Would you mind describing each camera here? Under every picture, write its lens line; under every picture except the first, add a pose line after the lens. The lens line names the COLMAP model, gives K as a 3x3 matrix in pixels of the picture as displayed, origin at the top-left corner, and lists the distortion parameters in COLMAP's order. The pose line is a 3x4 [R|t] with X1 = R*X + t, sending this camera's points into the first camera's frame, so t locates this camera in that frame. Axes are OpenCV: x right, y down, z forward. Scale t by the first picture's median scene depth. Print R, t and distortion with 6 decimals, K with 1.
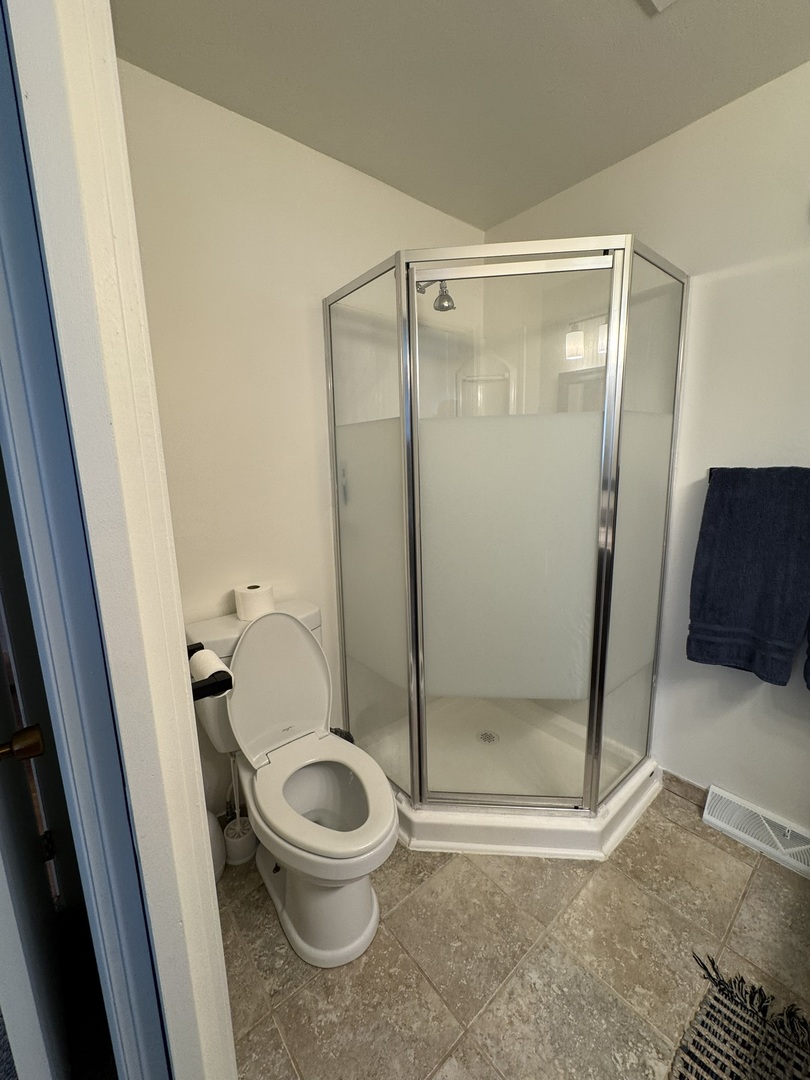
lens RADIAL K [[434.0, 0, 404.6], [0, 434.0, 537.3], [0, 0, 1]] dist [-0.003373, 0.000586]
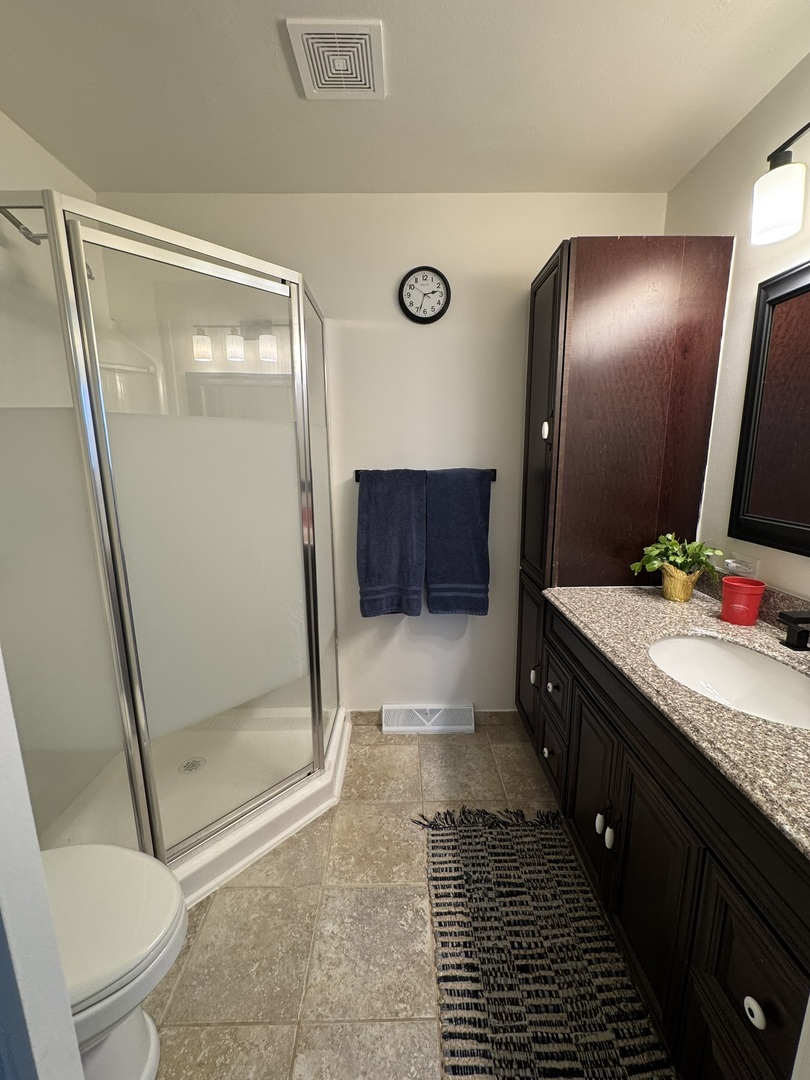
lens RADIAL K [[434.0, 0, 404.6], [0, 434.0, 537.7], [0, 0, 1]] dist [-0.003373, 0.000586]
pose [[0.626849, -0.127542, 0.768631, -0.251454], [0.129195, 0.989869, 0.058890, -0.015924], [-0.768355, 0.062388, 0.636976, 0.063006]]
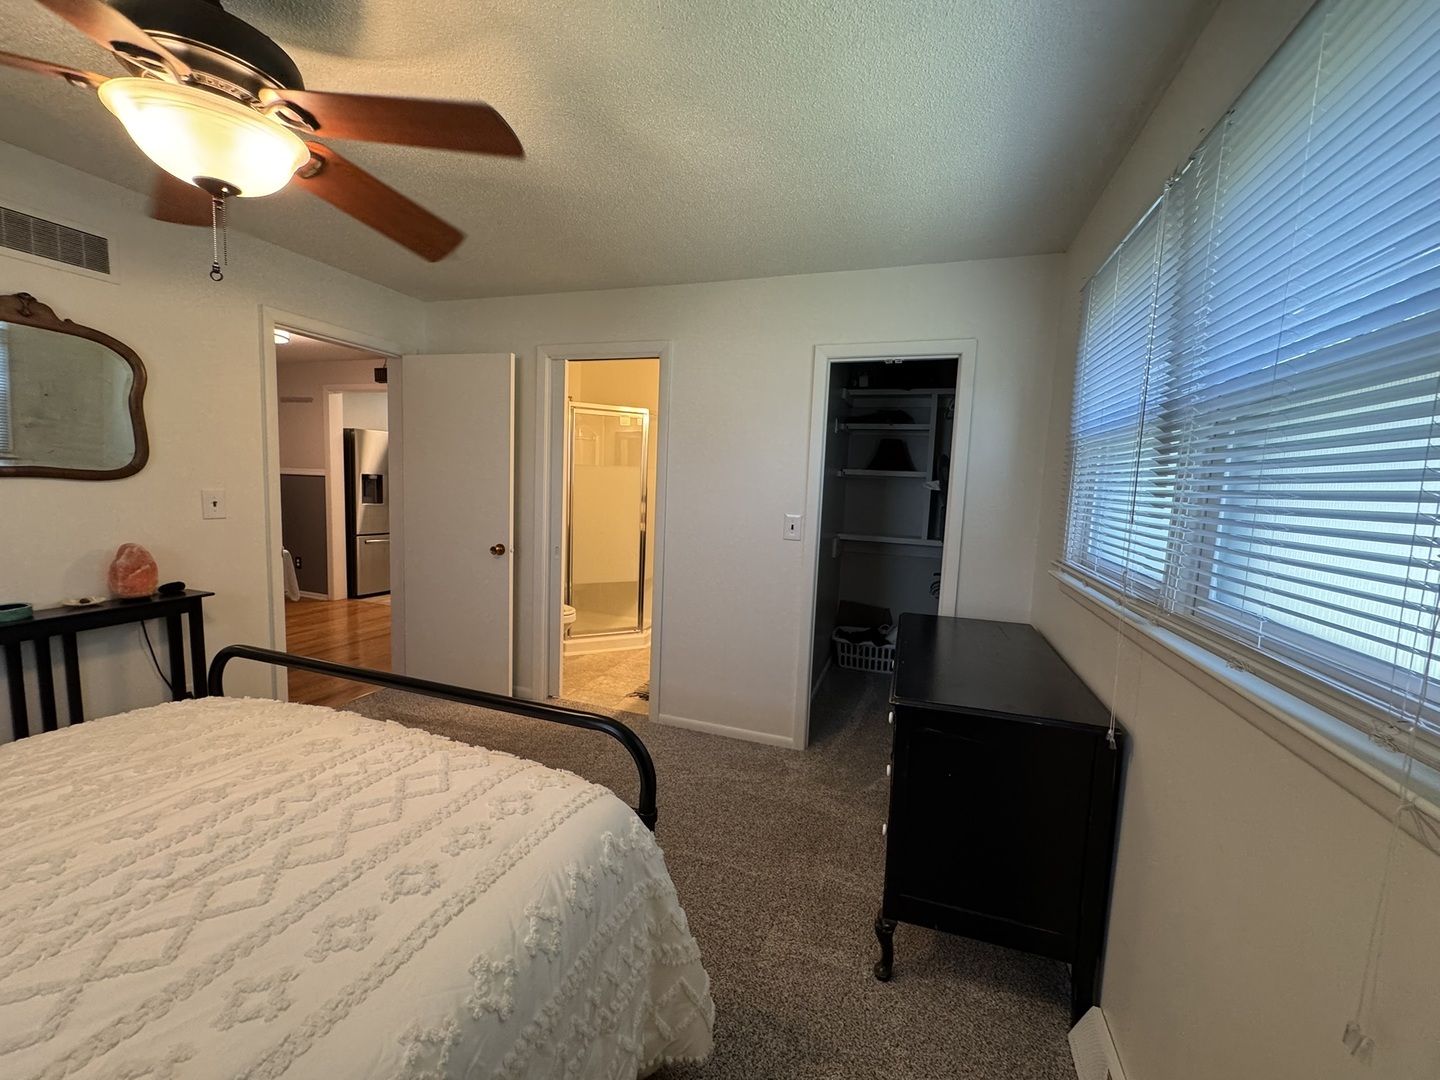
lens RADIAL K [[578.6, 0, 720.5], [0, 578.6, 541.2], [0, 0, 1]] dist [-0.003373, 0.000586]
pose [[0.845422, 0.013555, 0.533927, -1.027963], [0.026161, 0.997427, -0.066744, 0.367808], [-0.533457, 0.070395, 0.842892, -2.240965]]
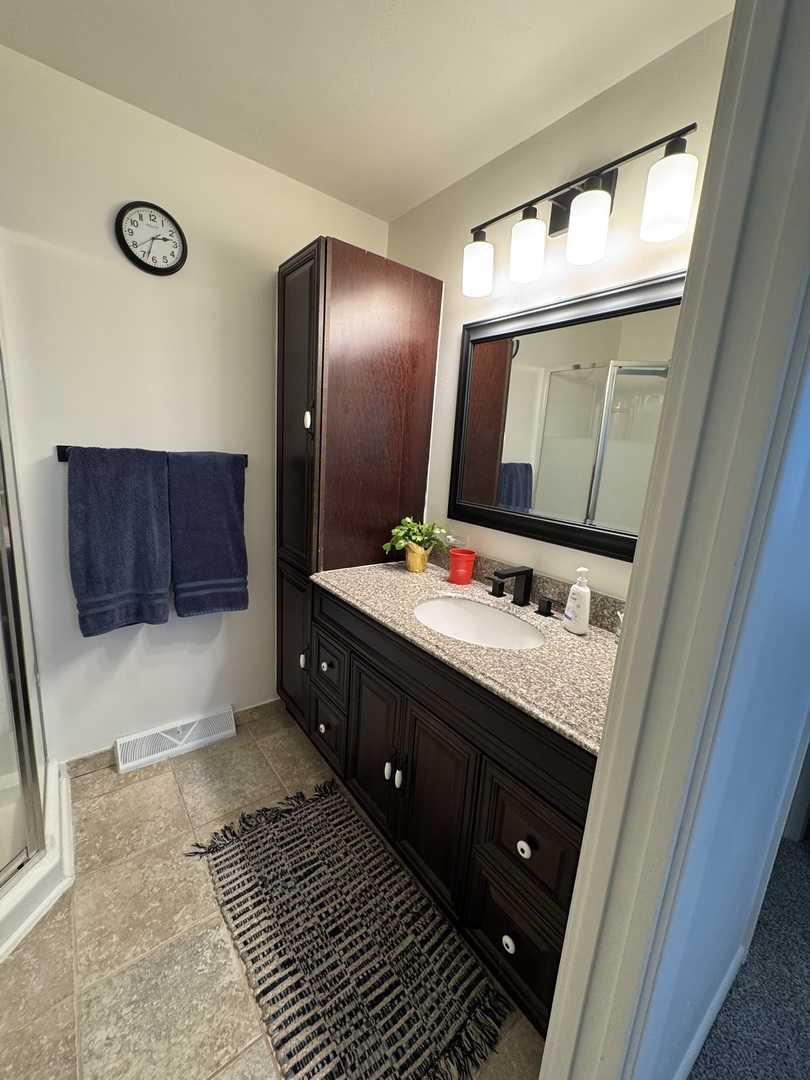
lens RADIAL K [[434.0, 0, 406.2], [0, 434.0, 537.9], [0, 0, 1]] dist [-0.003373, 0.000586]
pose [[0.018629, -0.174572, 0.984468, -0.301044], [0.106676, 0.979366, 0.171649, -0.040726], [-0.994119, 0.101822, 0.036867, 0.207693]]
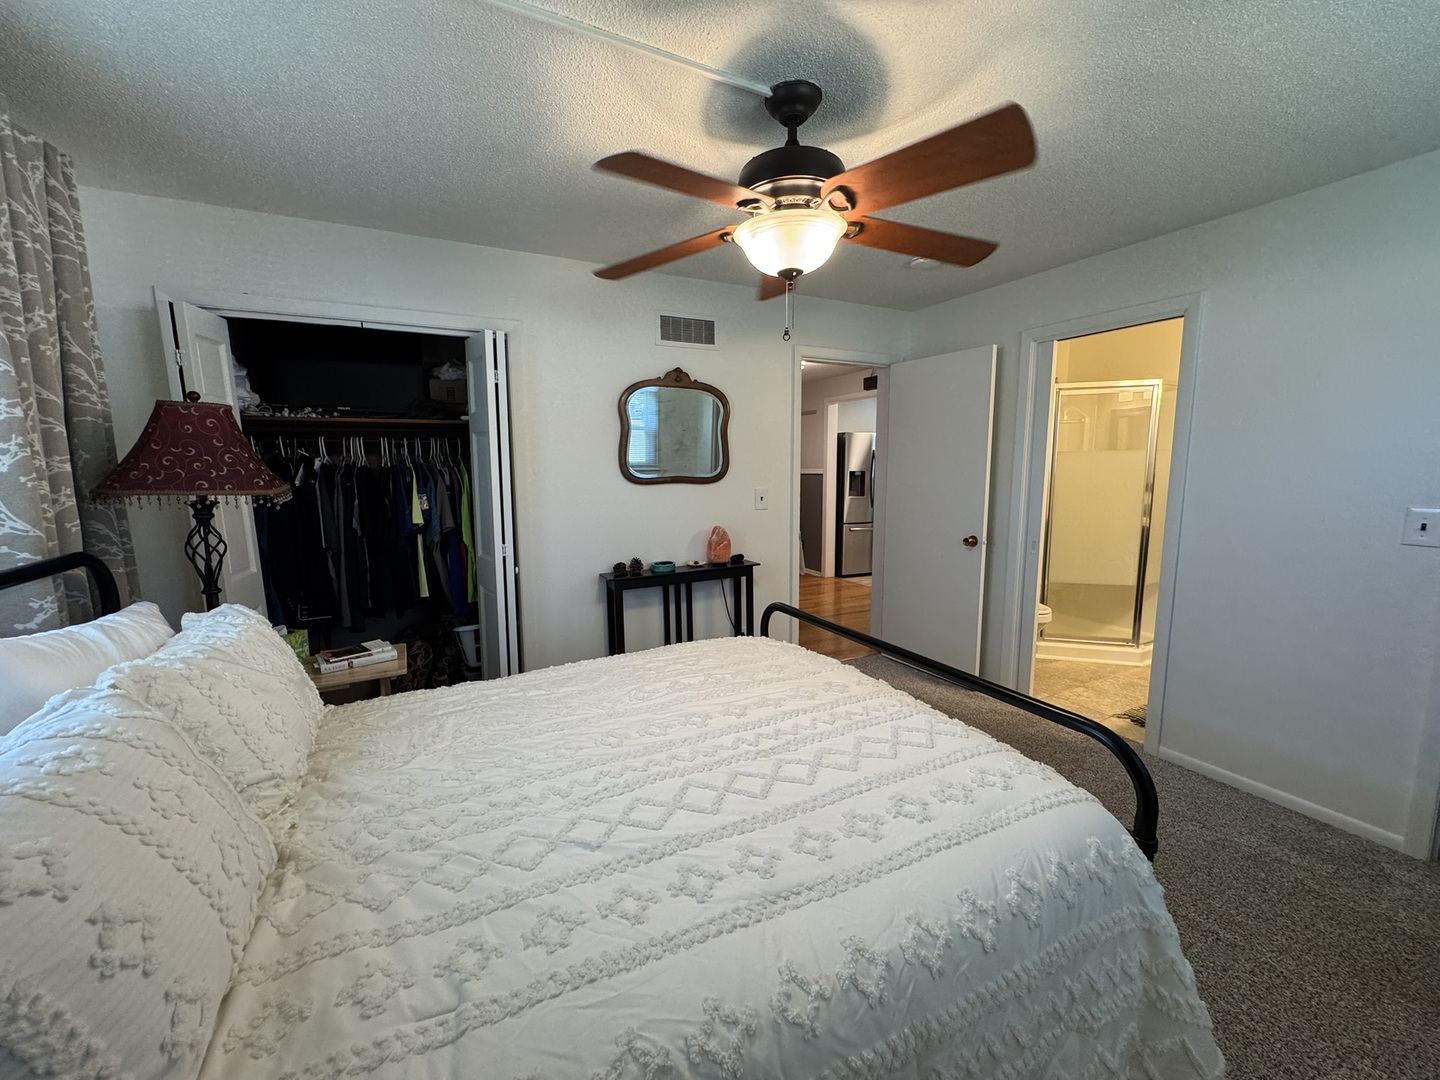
lens RADIAL K [[578.6, 0, 714.0], [0, 578.6, 540.8], [0, 0, 1]] dist [-0.003373, 0.000586]
pose [[0.977608, 0.051755, -0.203972, -1.091889], [-0.060693, 0.997440, -0.037808, 0.375755], [0.201493, 0.049341, 0.978246, -2.338542]]
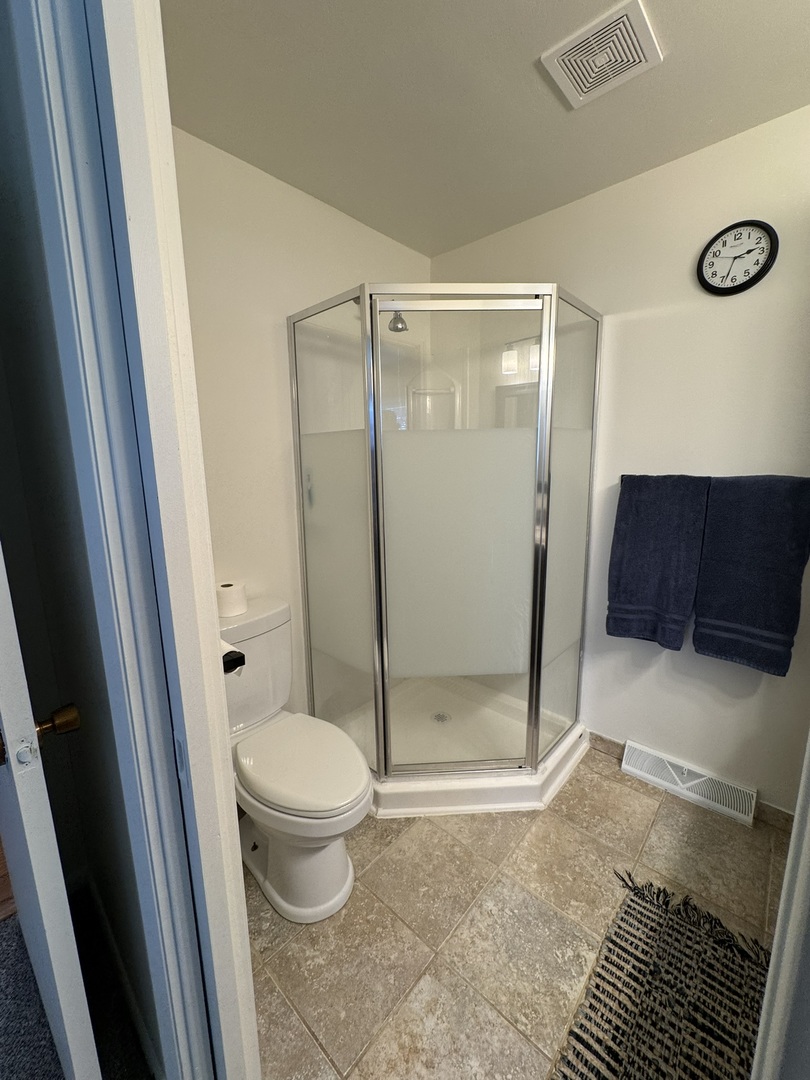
lens RADIAL K [[434.0, 0, 403.4], [0, 434.0, 537.6], [0, 0, 1]] dist [-0.003373, 0.000586]
pose [[0.990728, -0.016226, 0.134885, -0.065026], [0.016727, 0.999857, -0.002580, 0.007751], [-0.134824, 0.004812, 0.990858, -0.119168]]
